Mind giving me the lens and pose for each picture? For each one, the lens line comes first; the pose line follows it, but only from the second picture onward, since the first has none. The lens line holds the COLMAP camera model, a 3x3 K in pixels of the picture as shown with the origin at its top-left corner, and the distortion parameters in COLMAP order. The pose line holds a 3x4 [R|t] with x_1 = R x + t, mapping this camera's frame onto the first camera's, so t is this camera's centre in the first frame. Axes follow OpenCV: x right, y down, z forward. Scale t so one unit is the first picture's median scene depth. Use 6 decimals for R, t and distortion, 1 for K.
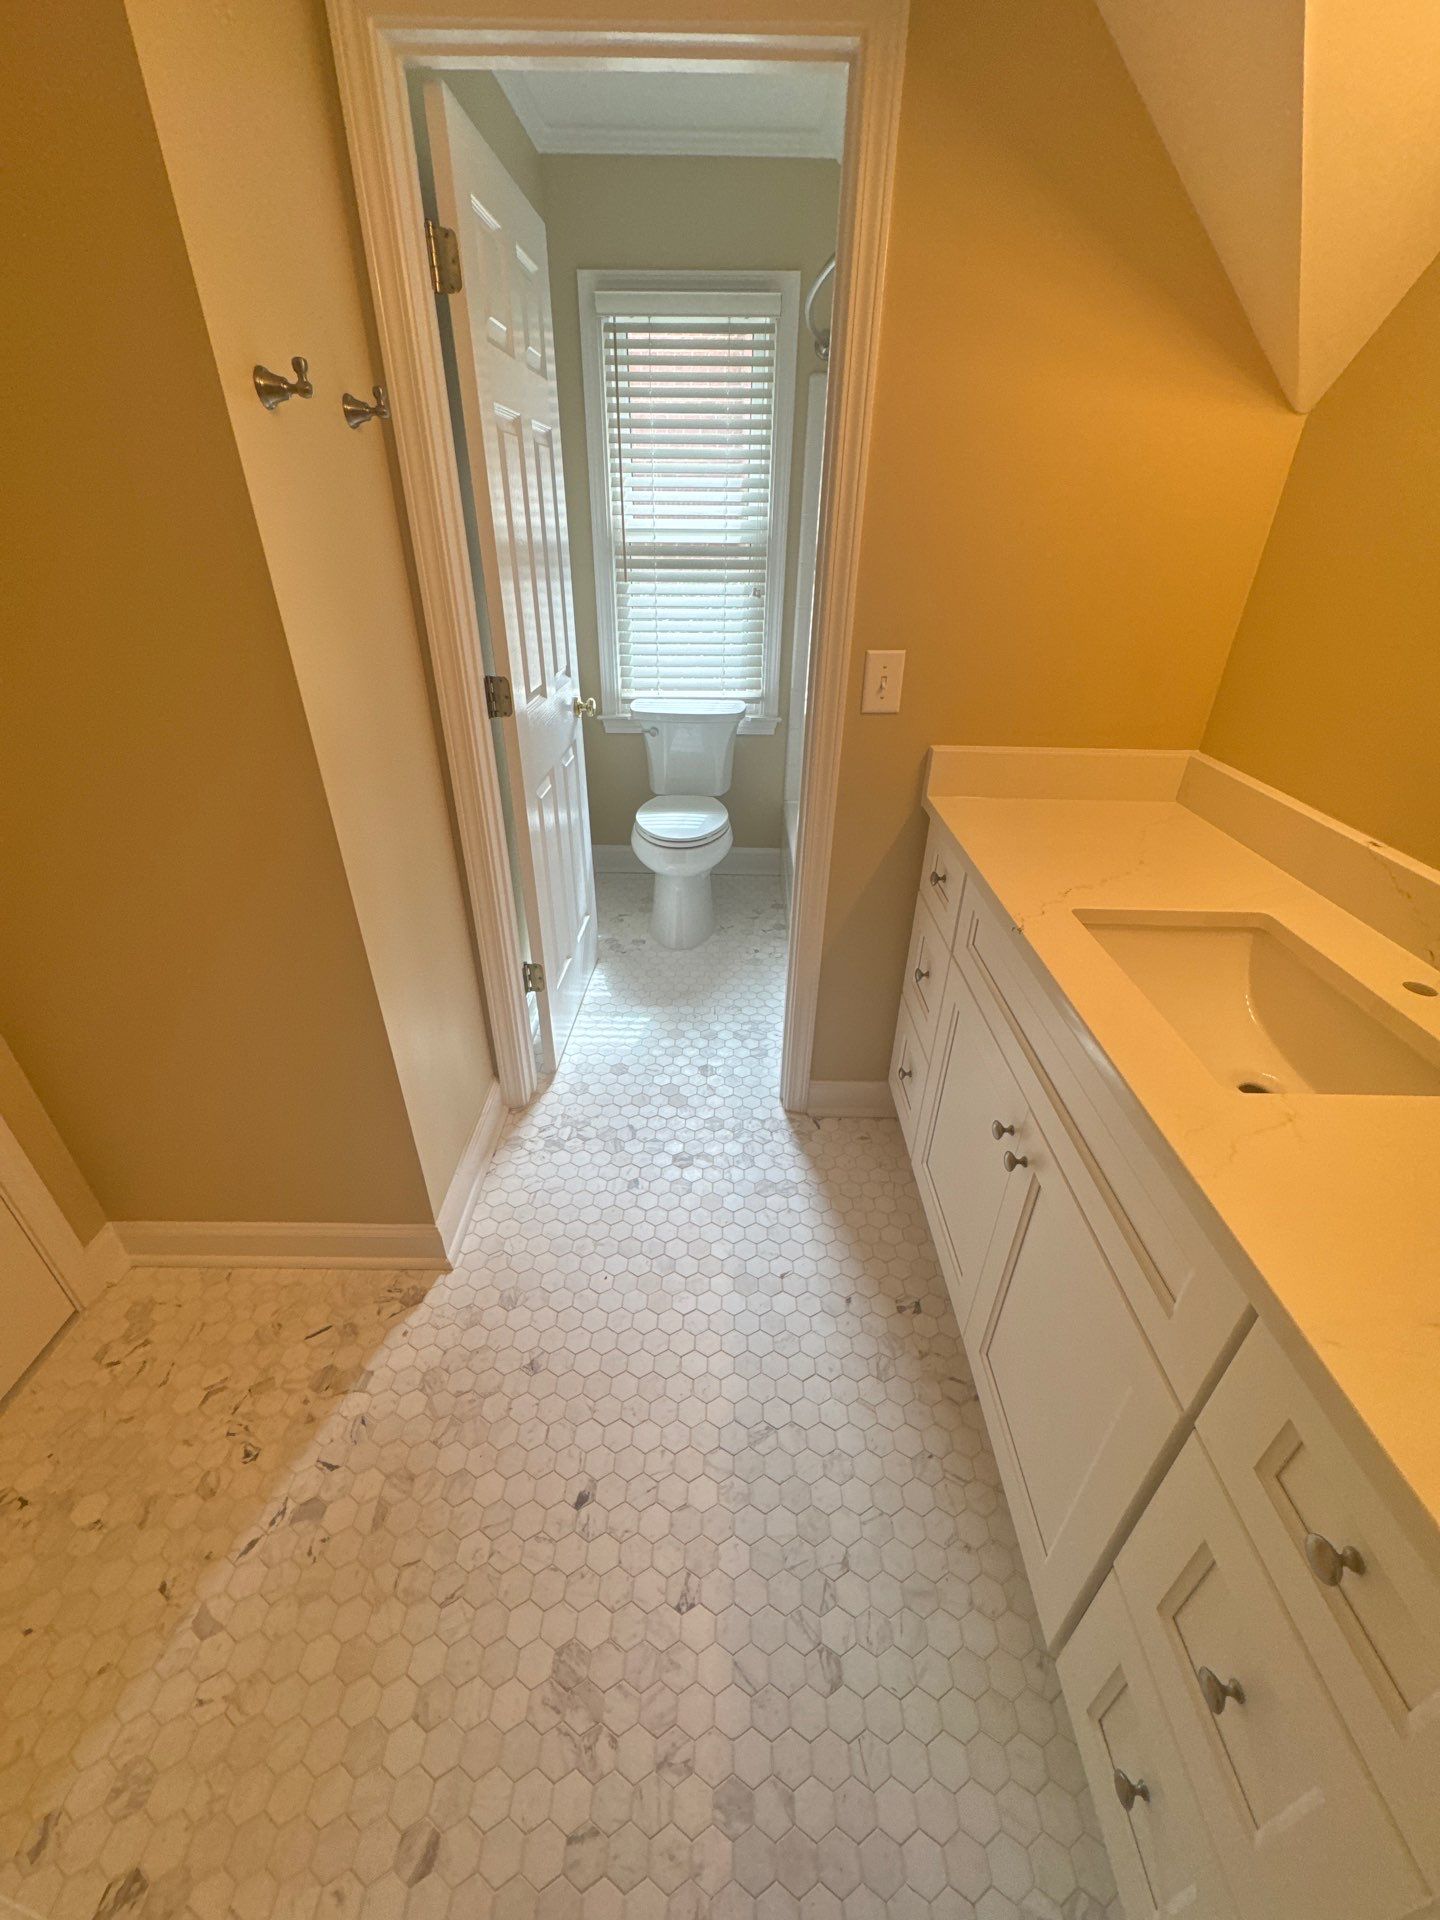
lens RADIAL K [[763.4, 0, 716.1], [0, 763.4, 958.7], [0, 0, 1]] dist [-0.001268, 0.000402]
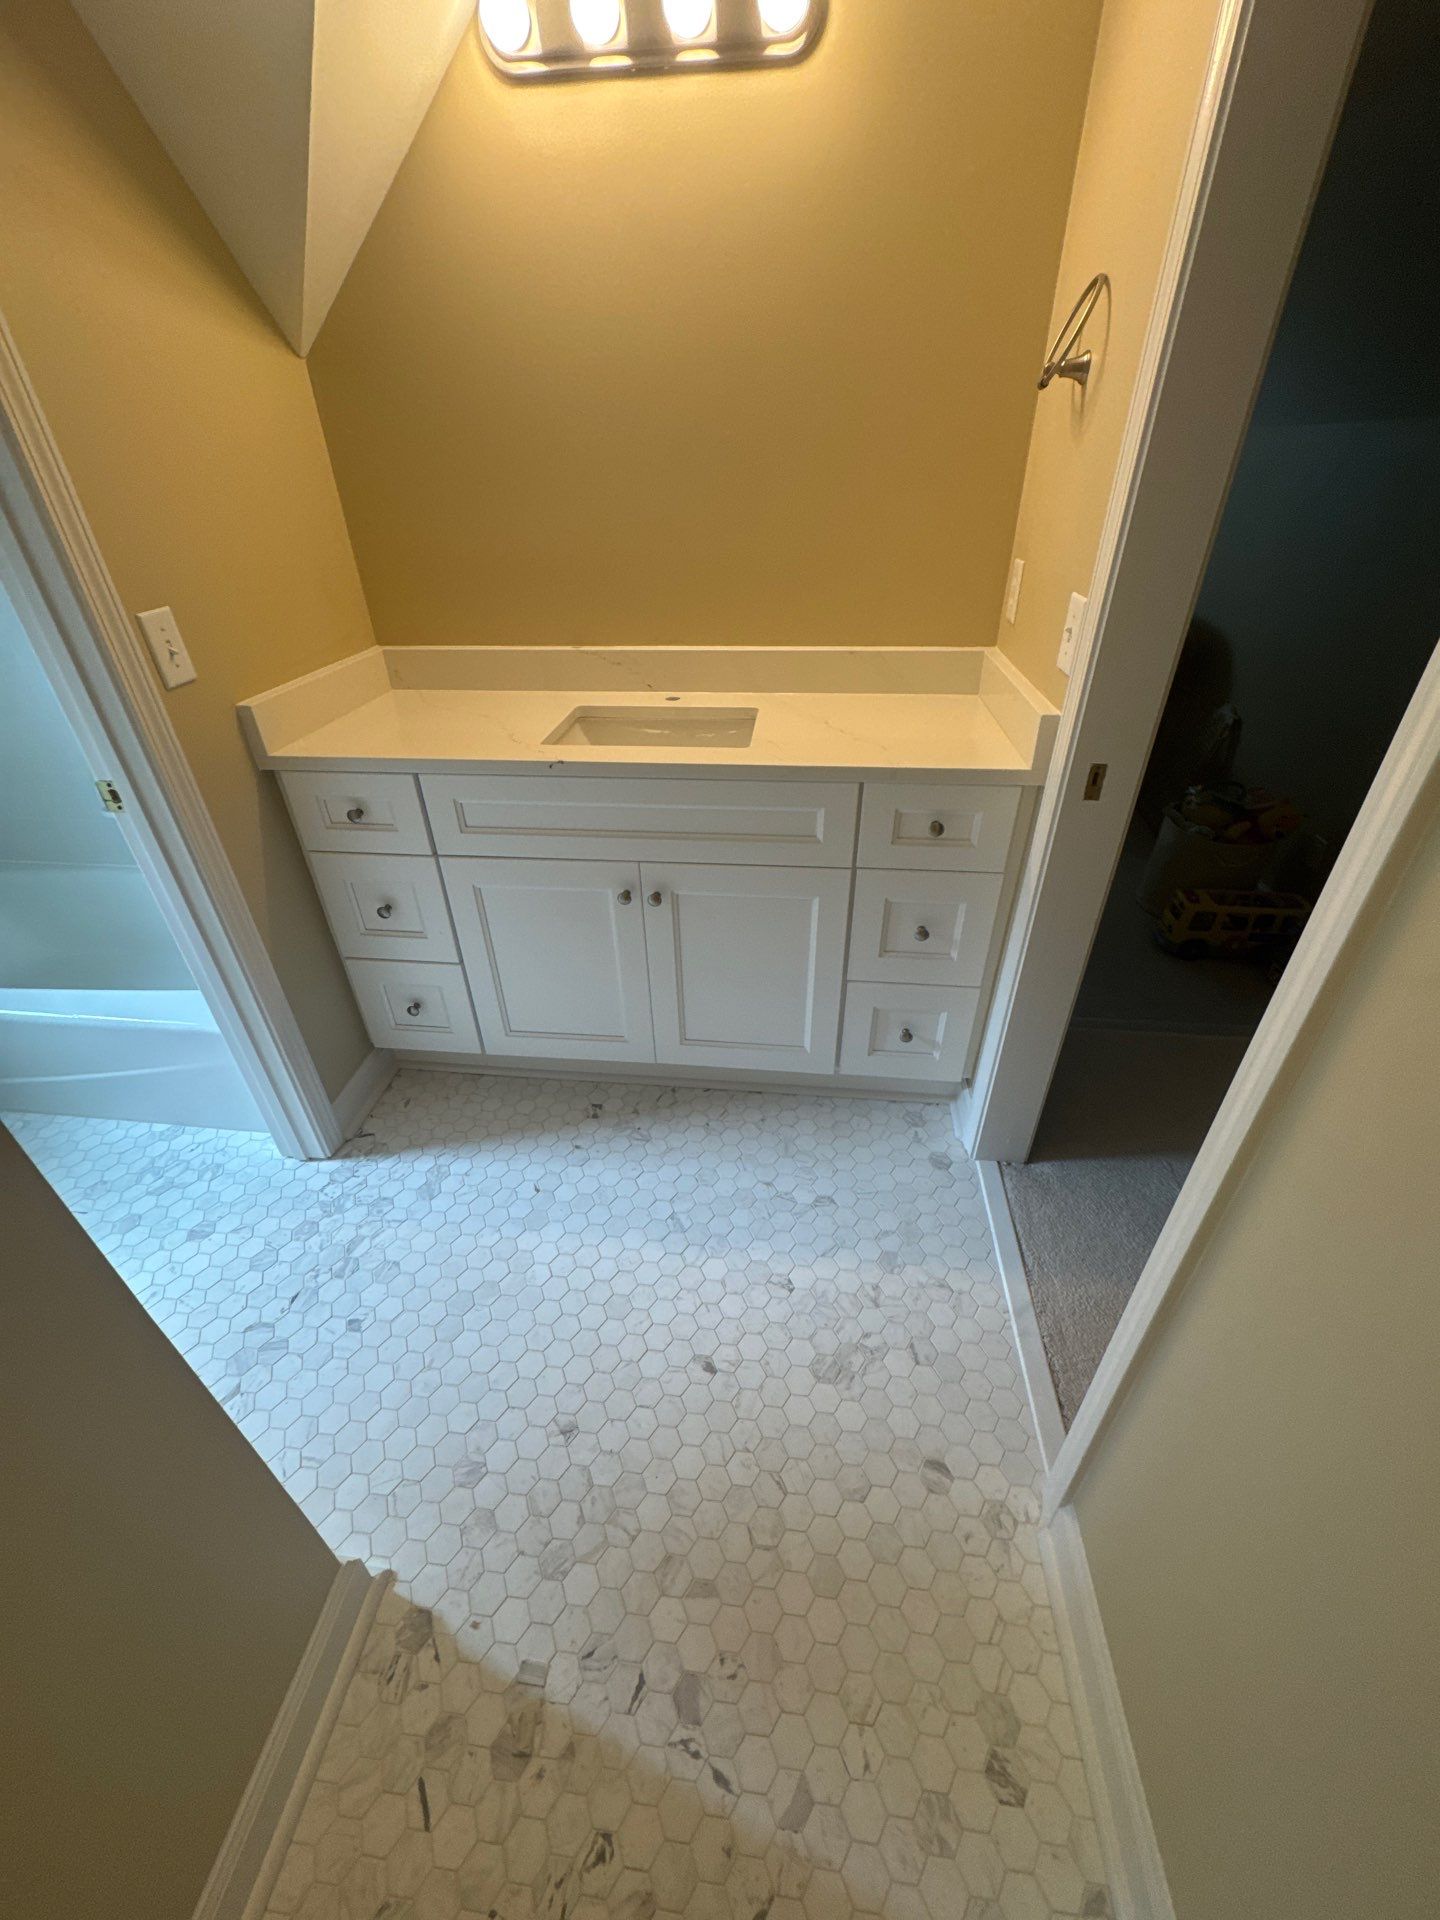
lens RADIAL K [[763.4, 0, 716.1], [0, 763.4, 958.7], [0, 0, 1]] dist [-0.001268, 0.000402]
pose [[0.096473, -0.555683, 0.825778, -0.728512], [0.517470, 0.736712, 0.435294, -0.189830], [-0.850246, 0.385322, 0.358622, 0.359038]]
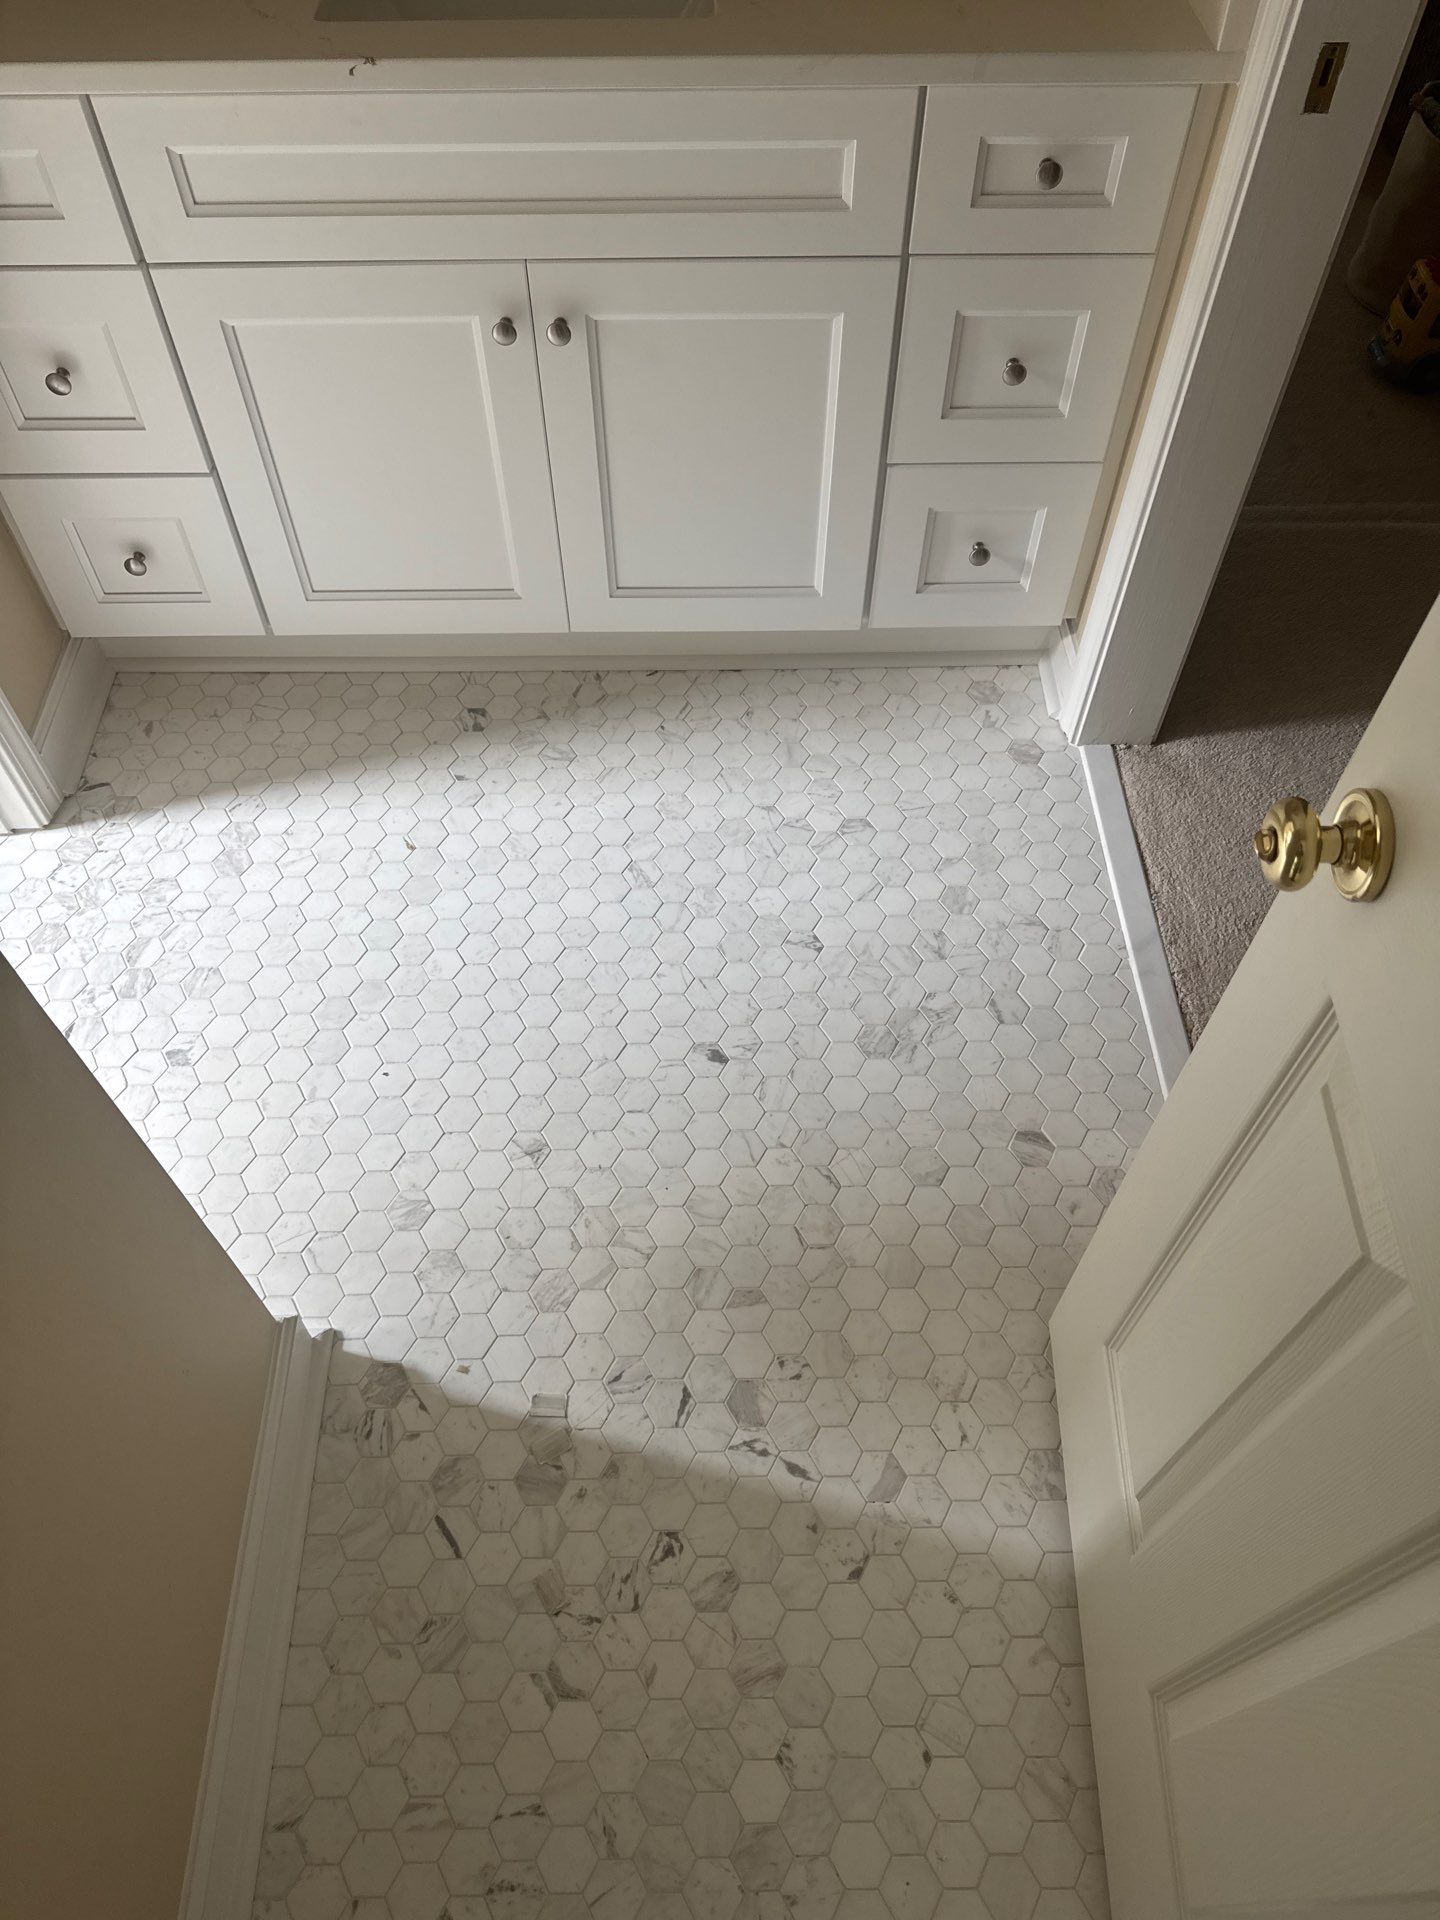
lens RADIAL K [[1348.8, 0, 718.8], [0, 1348.8, 947.7], [0, 0, 1]] dist [0.132154, -0.191112]
pose [[-0.032559, -0.812584, 0.581934, -0.862047], [0.502046, 0.490161, 0.712525, -0.321389], [-0.864228, 0.315357, 0.391995, 0.404943]]
